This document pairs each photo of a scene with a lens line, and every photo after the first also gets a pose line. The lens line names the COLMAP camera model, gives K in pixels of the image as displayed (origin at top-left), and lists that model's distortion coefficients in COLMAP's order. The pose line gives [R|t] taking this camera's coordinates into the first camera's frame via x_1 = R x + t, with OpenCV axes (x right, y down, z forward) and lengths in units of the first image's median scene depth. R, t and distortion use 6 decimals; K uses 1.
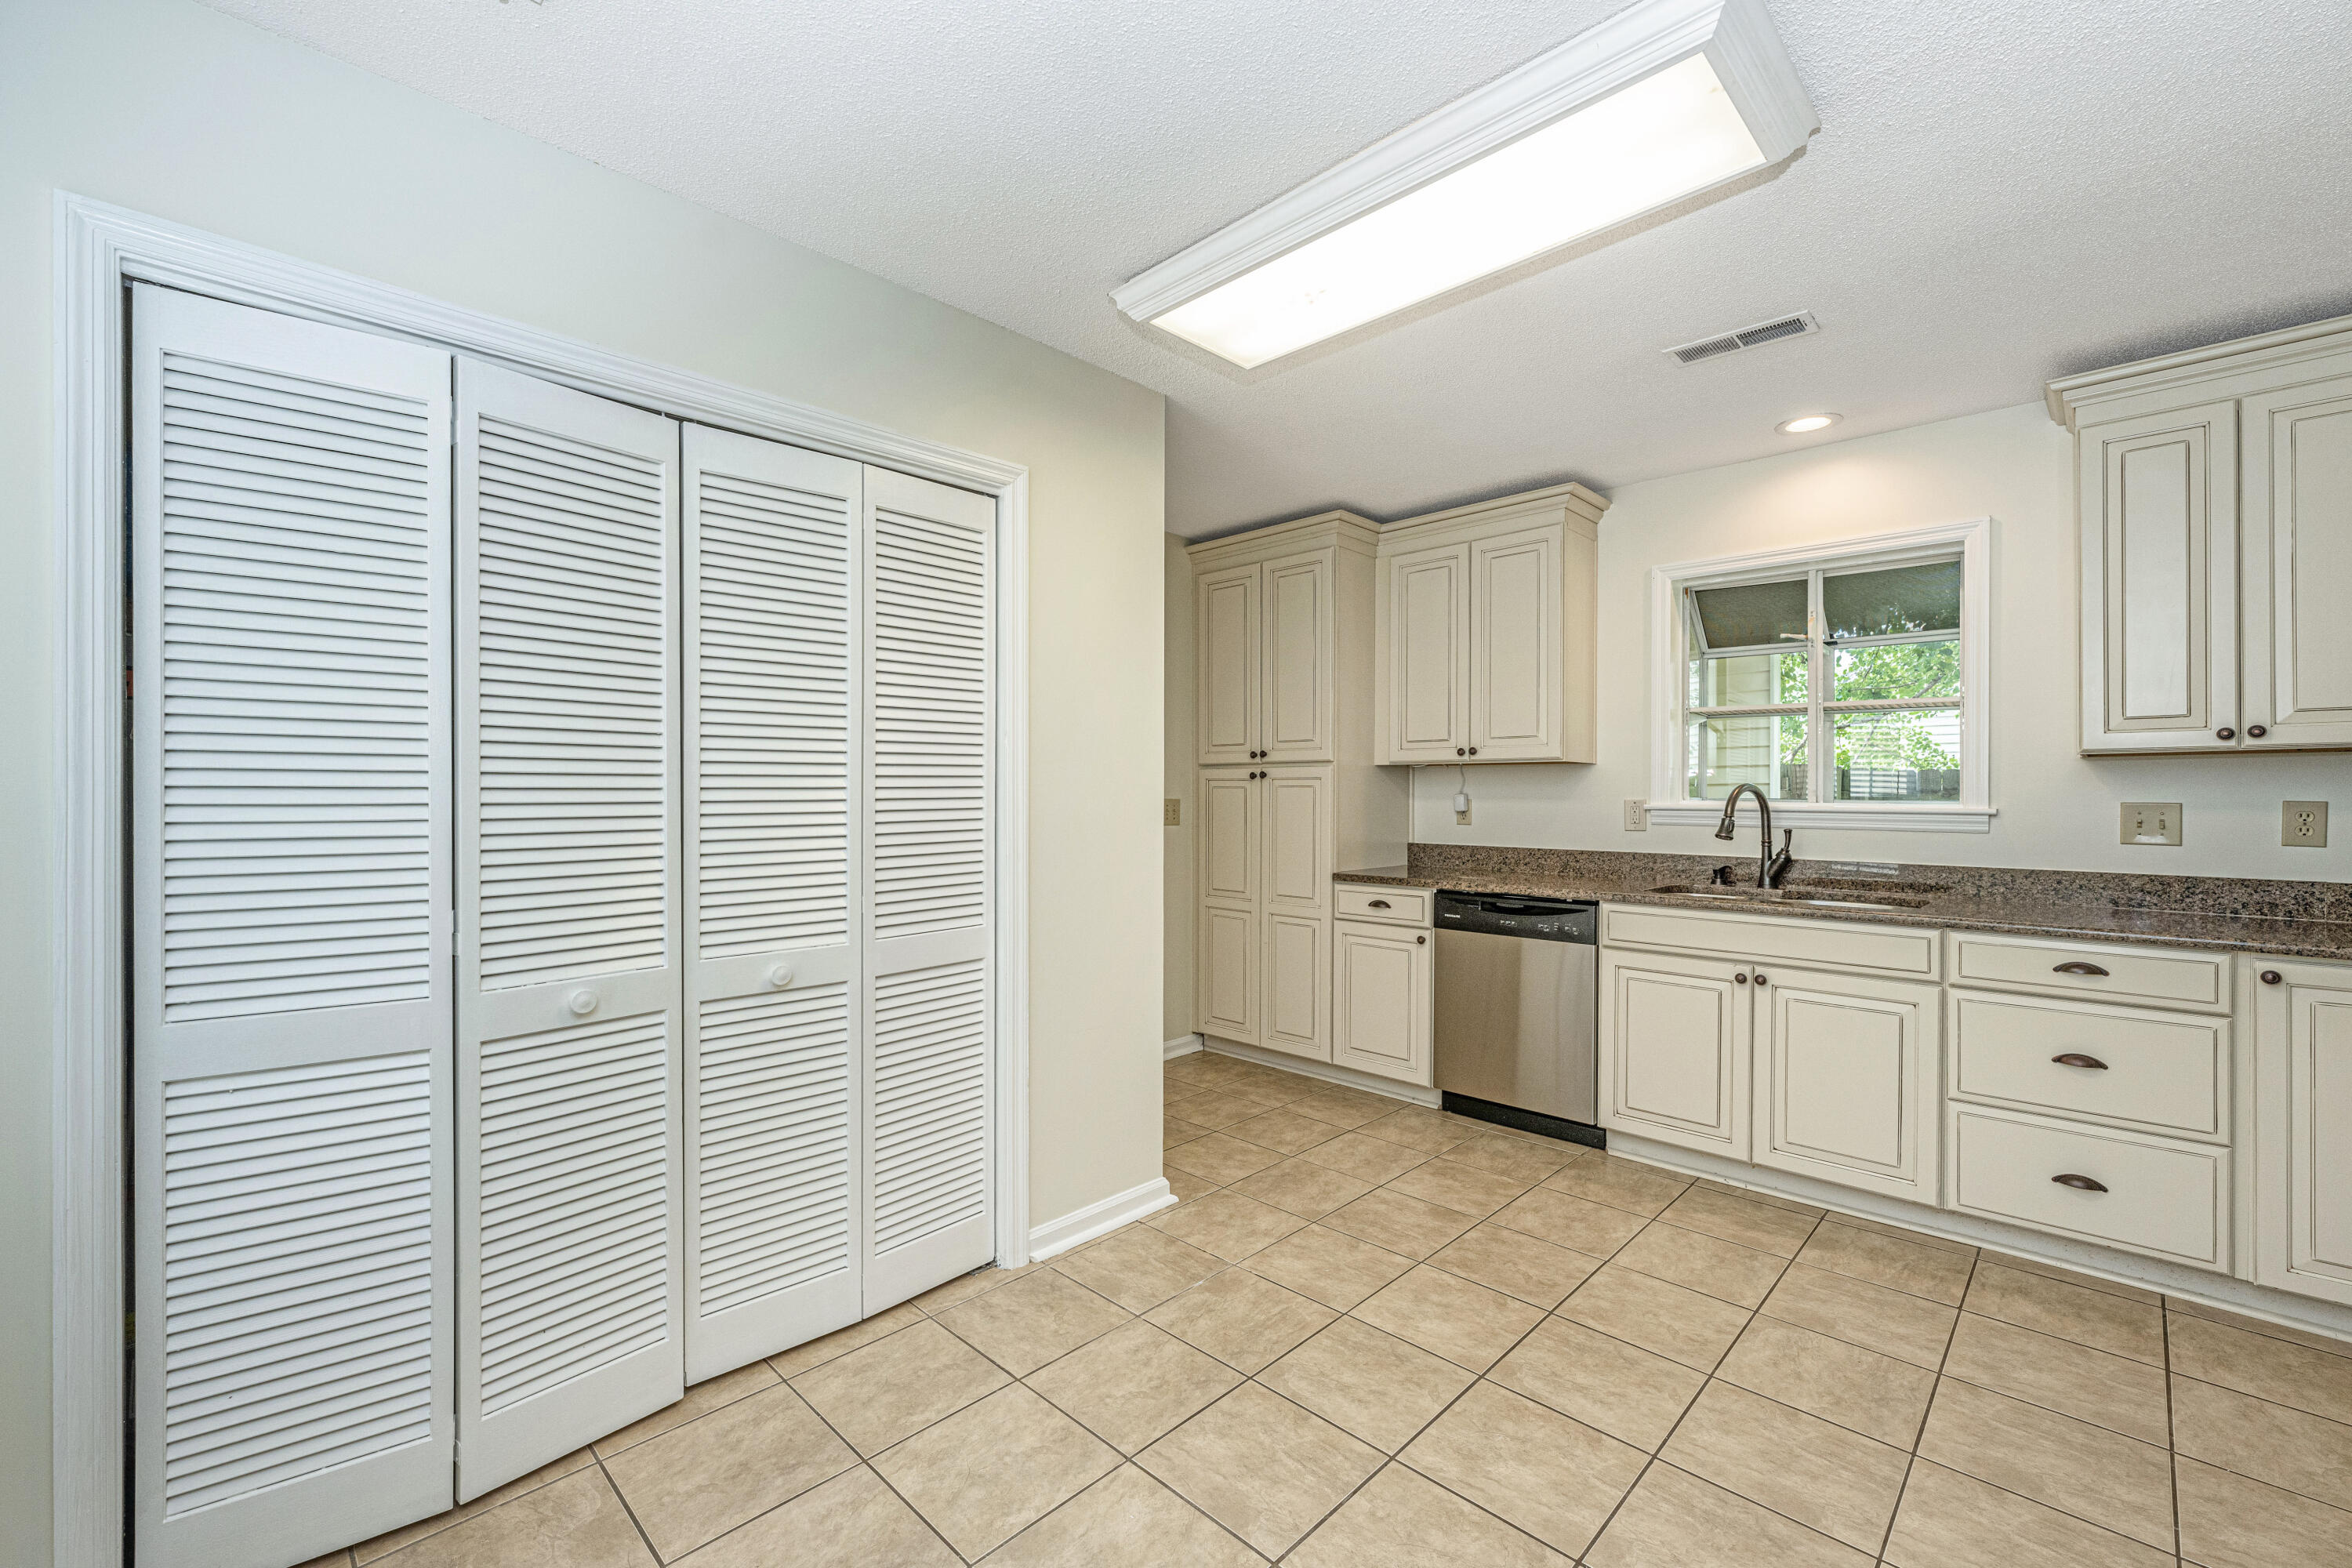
lens RADIAL K [[963.0, 0, 1165.7], [0, 963.0, 776.0], [0, 0, 1]] dist [-0.000637, 0.000305]
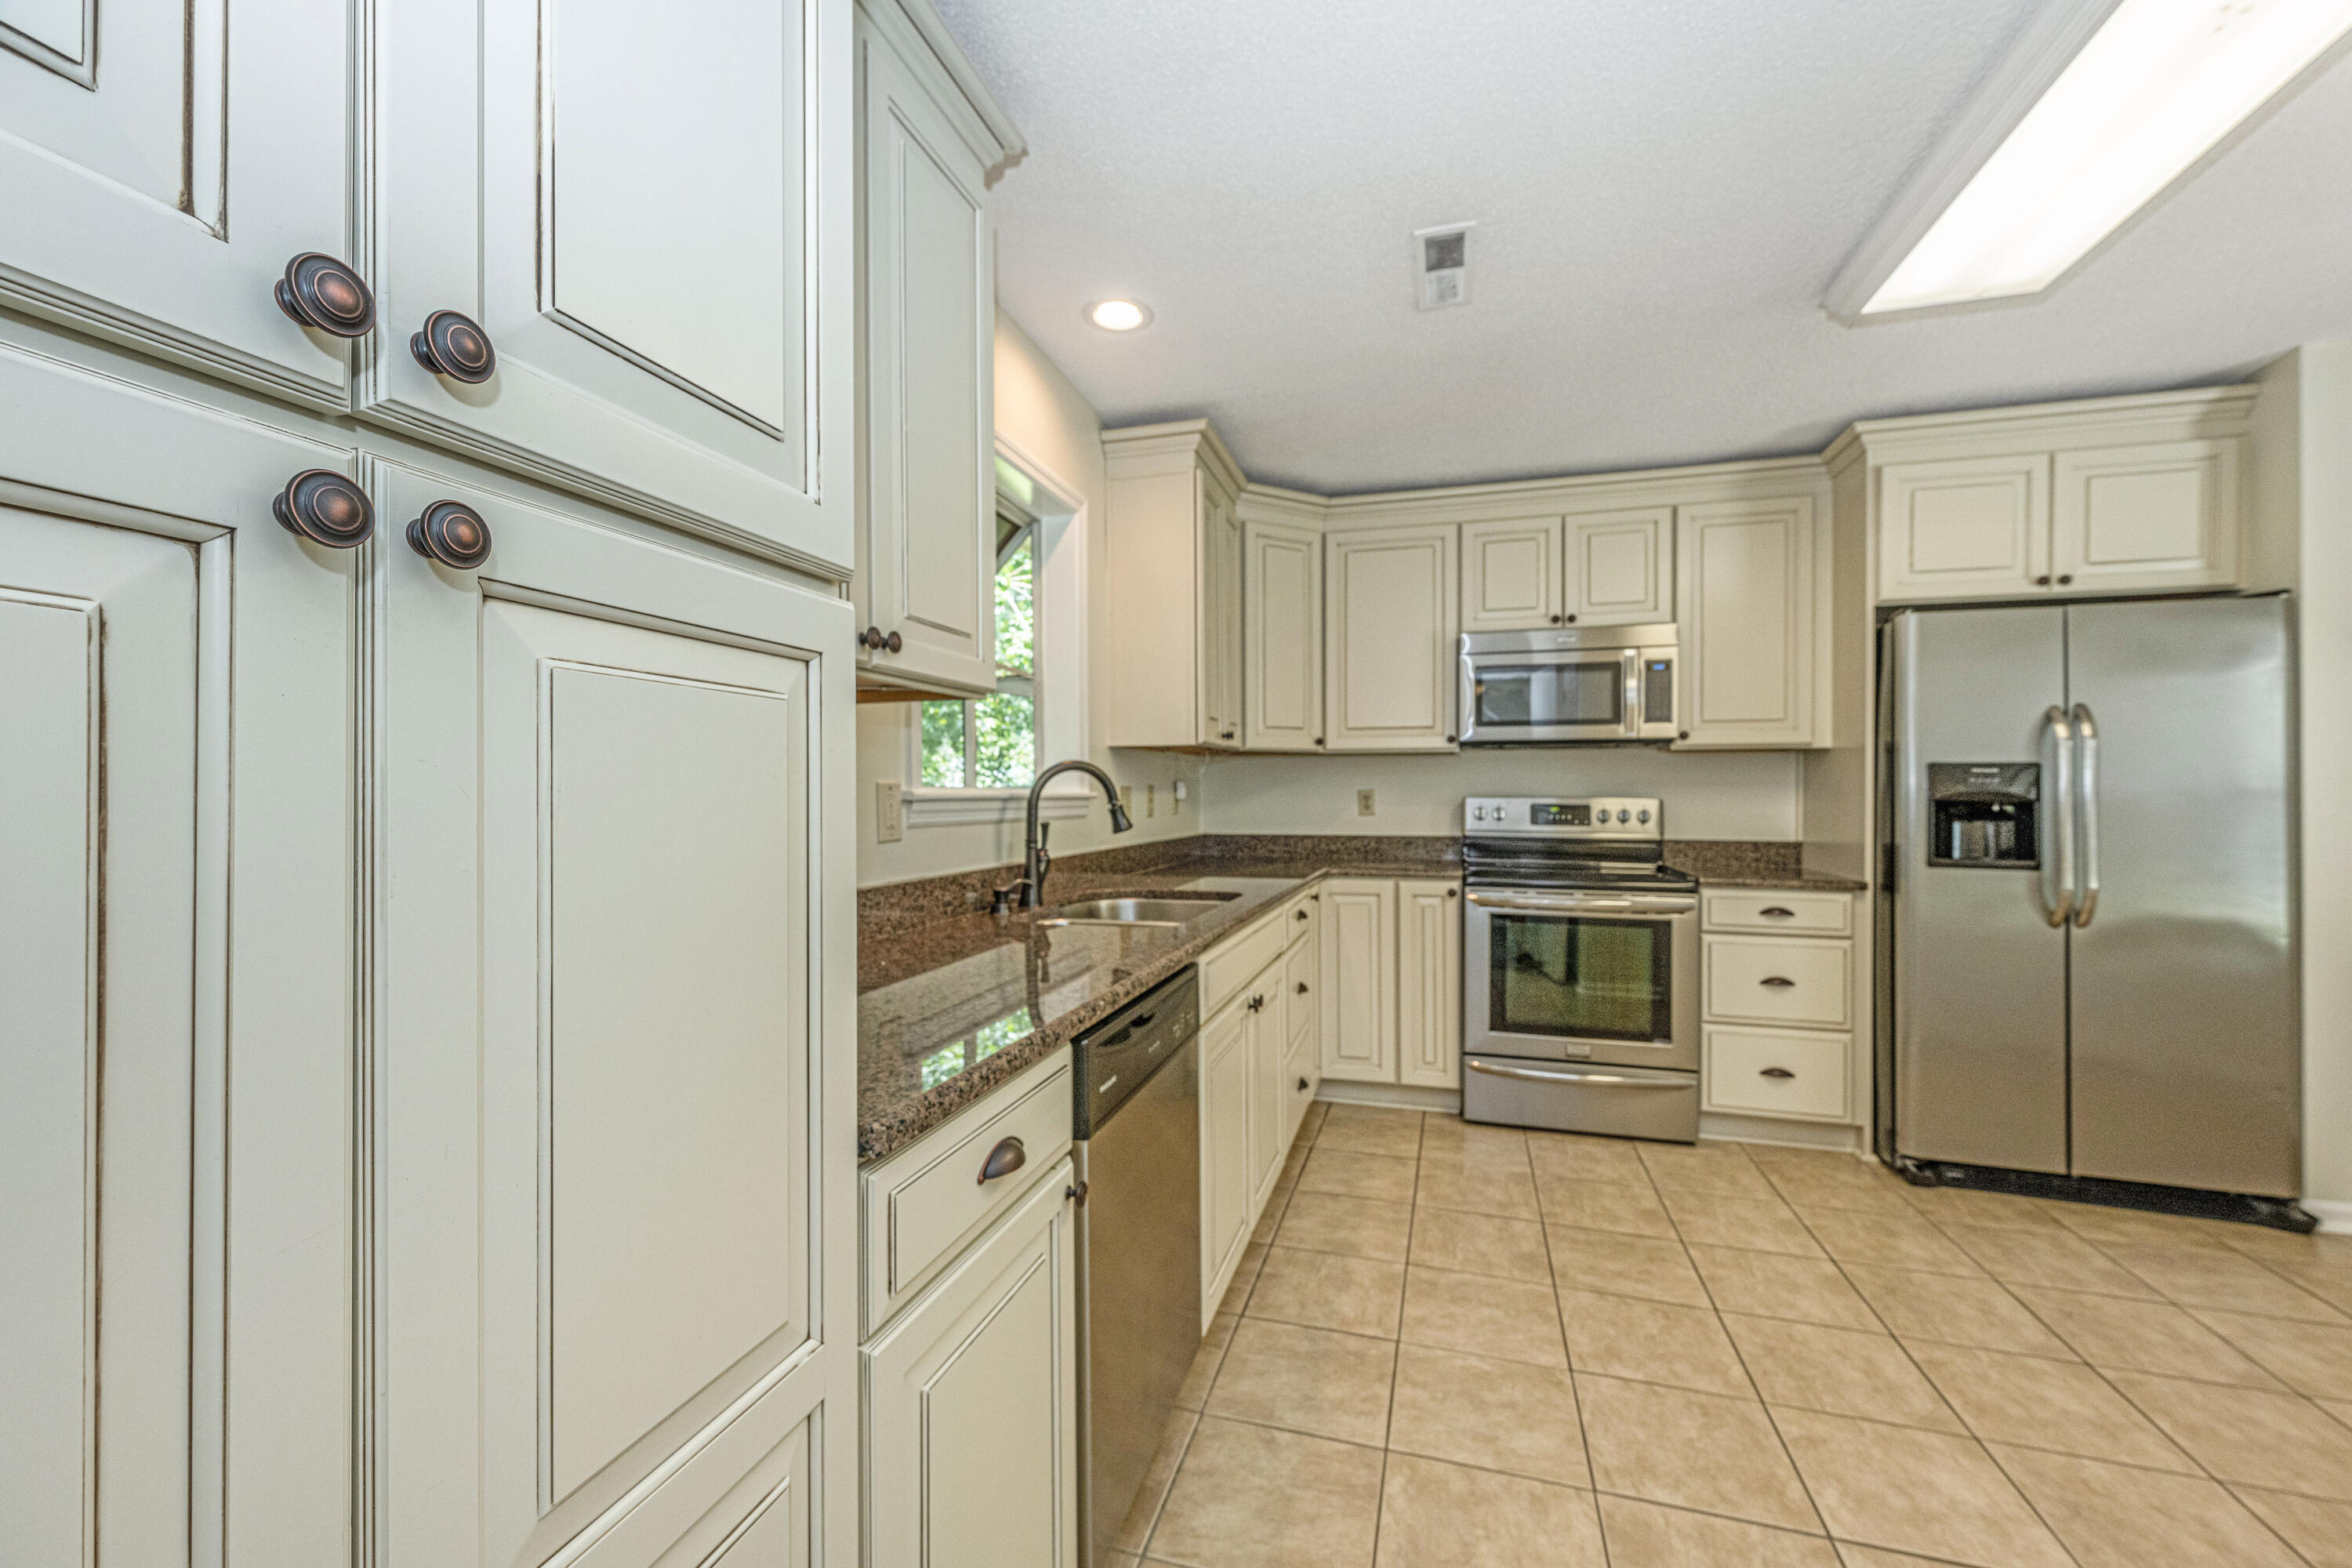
lens RADIAL K [[925.1, 0, 1176.0], [0, 925.1, 784.0], [0, 0, 1]] dist [-0.000540, 0.000341]
pose [[-0.480153, 0.007000, 0.877157, -0.044353], [-0.019074, 0.999648, -0.018419, 0.038199], [-0.876977, -0.025575, -0.479851, 1.388637]]
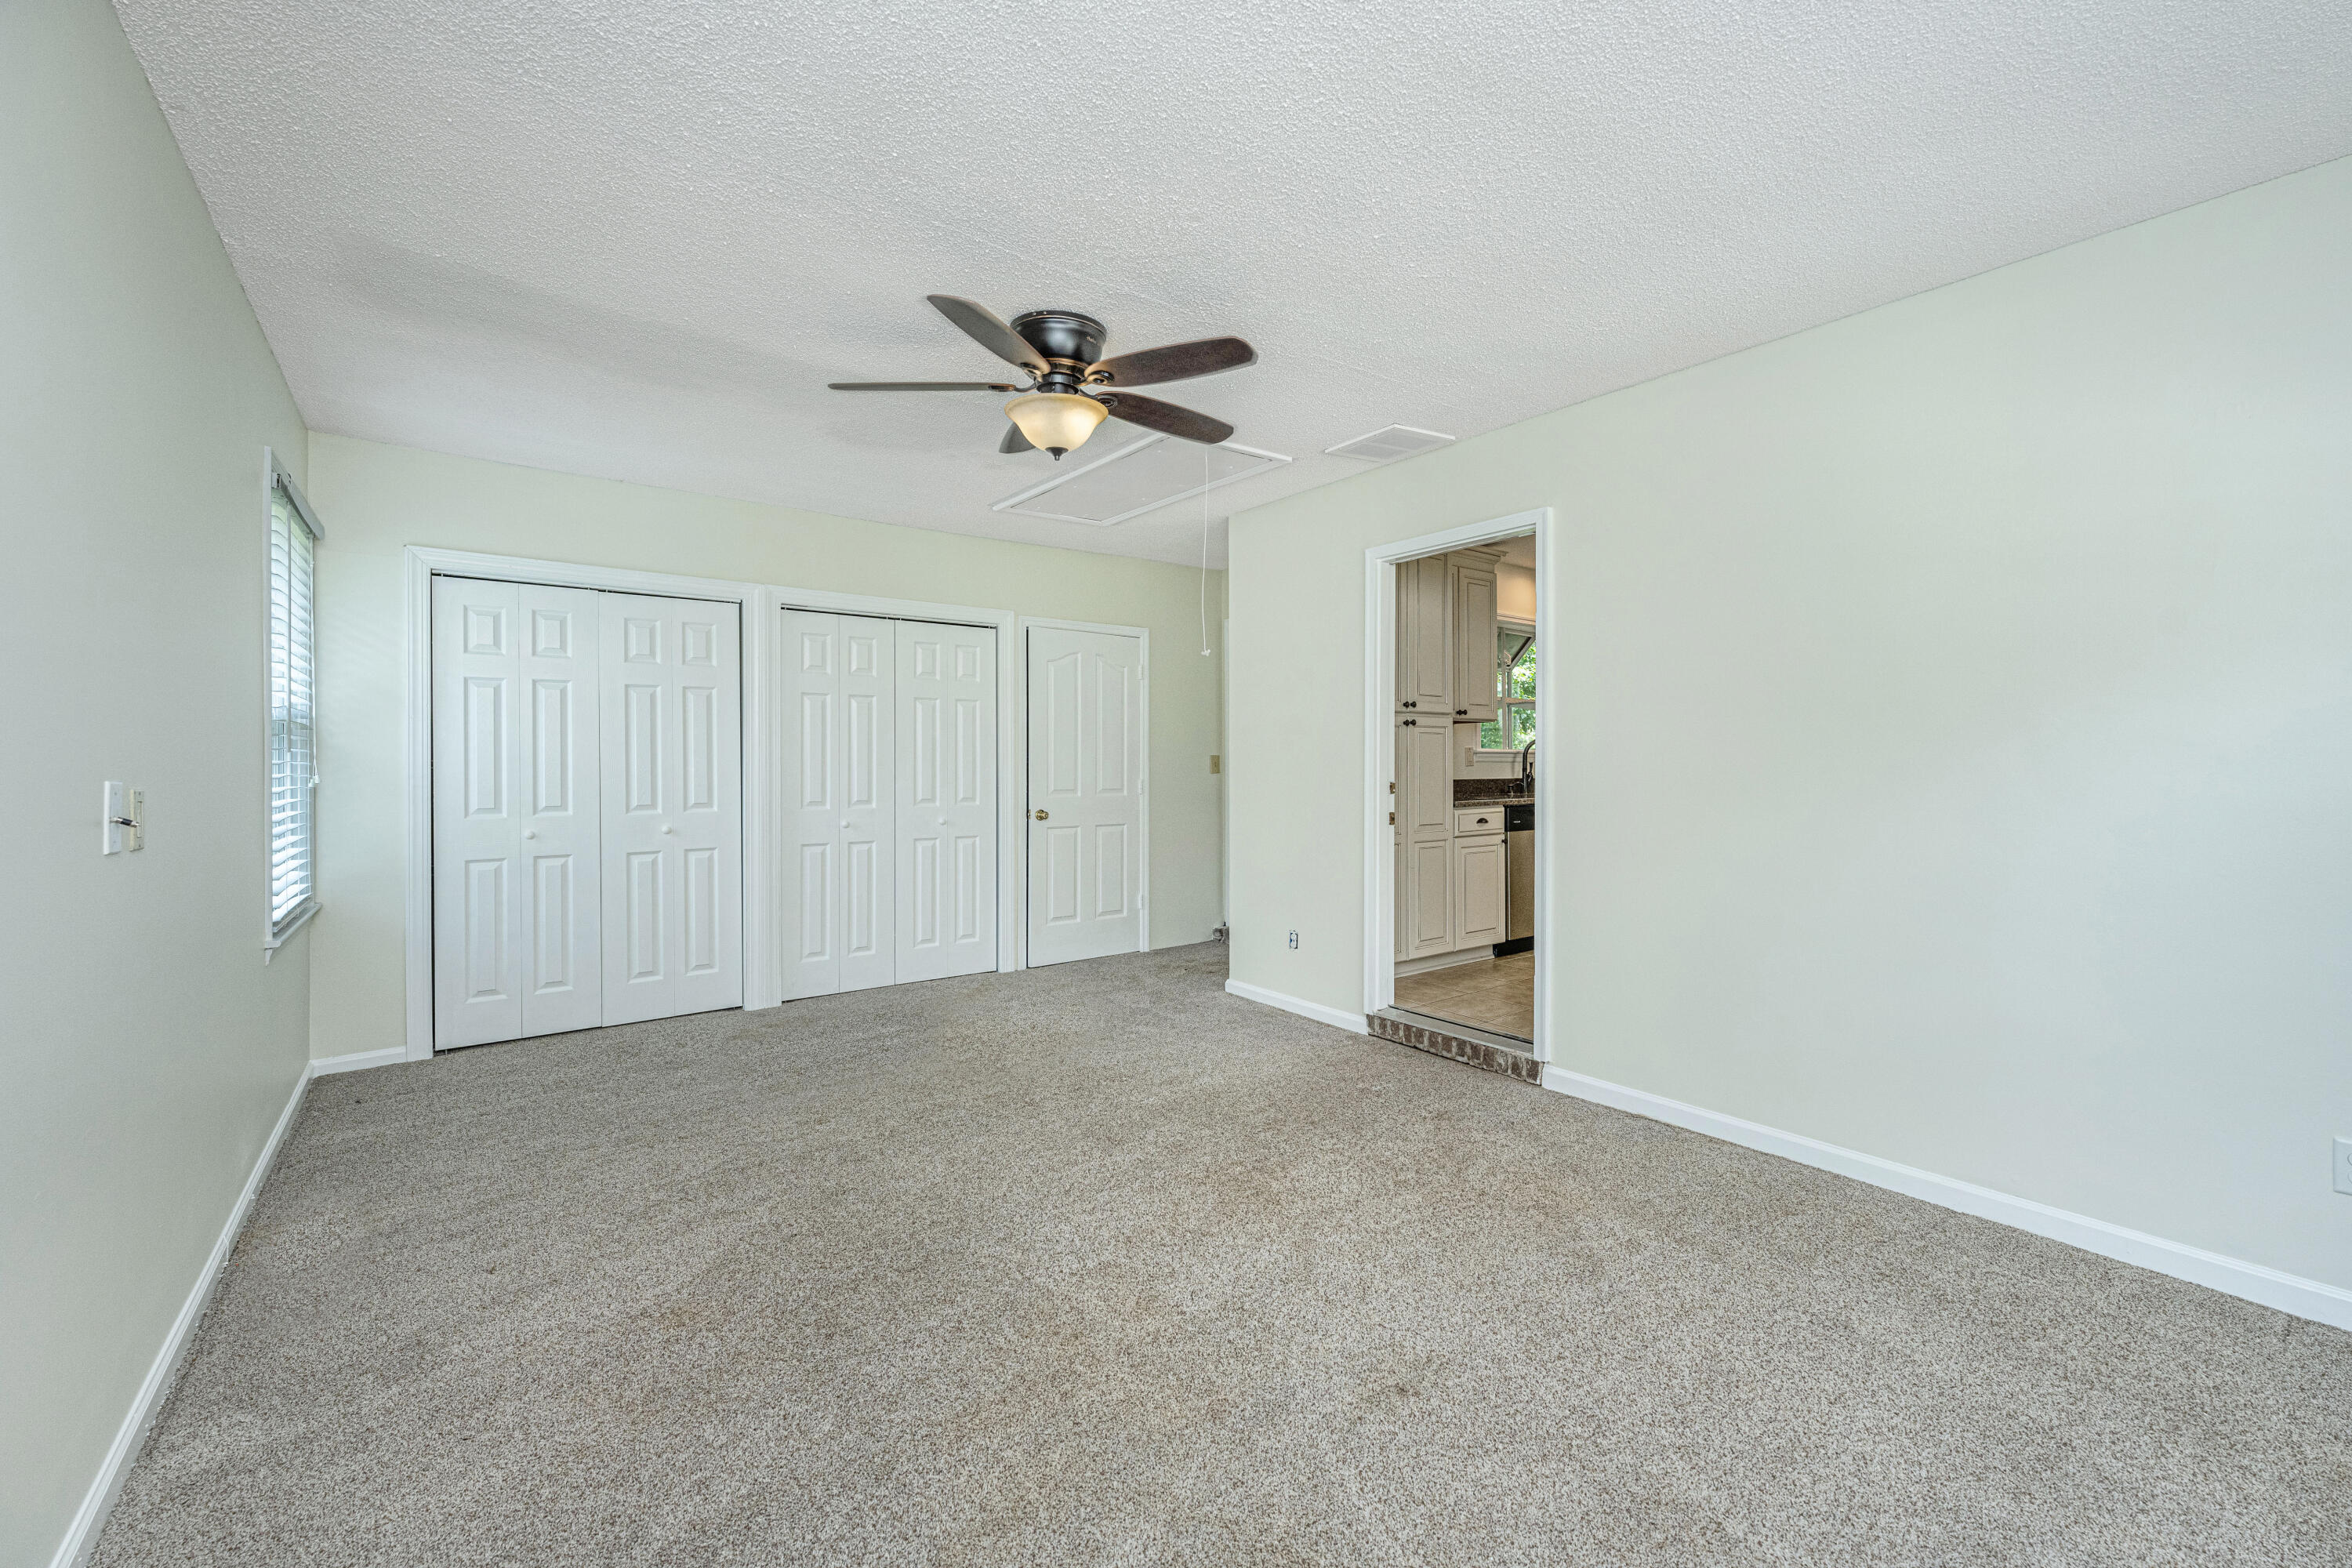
lens RADIAL K [[963.0, 0, 1165.7], [0, 963.0, 776.0], [0, 0, 1]] dist [-0.000637, 0.000305]
pose [[0.144462, -0.013340, 0.989420, -1.533060], [-0.023020, 0.999593, 0.016838, 0.071652], [-0.989243, -0.025209, 0.144096, 1.598454]]
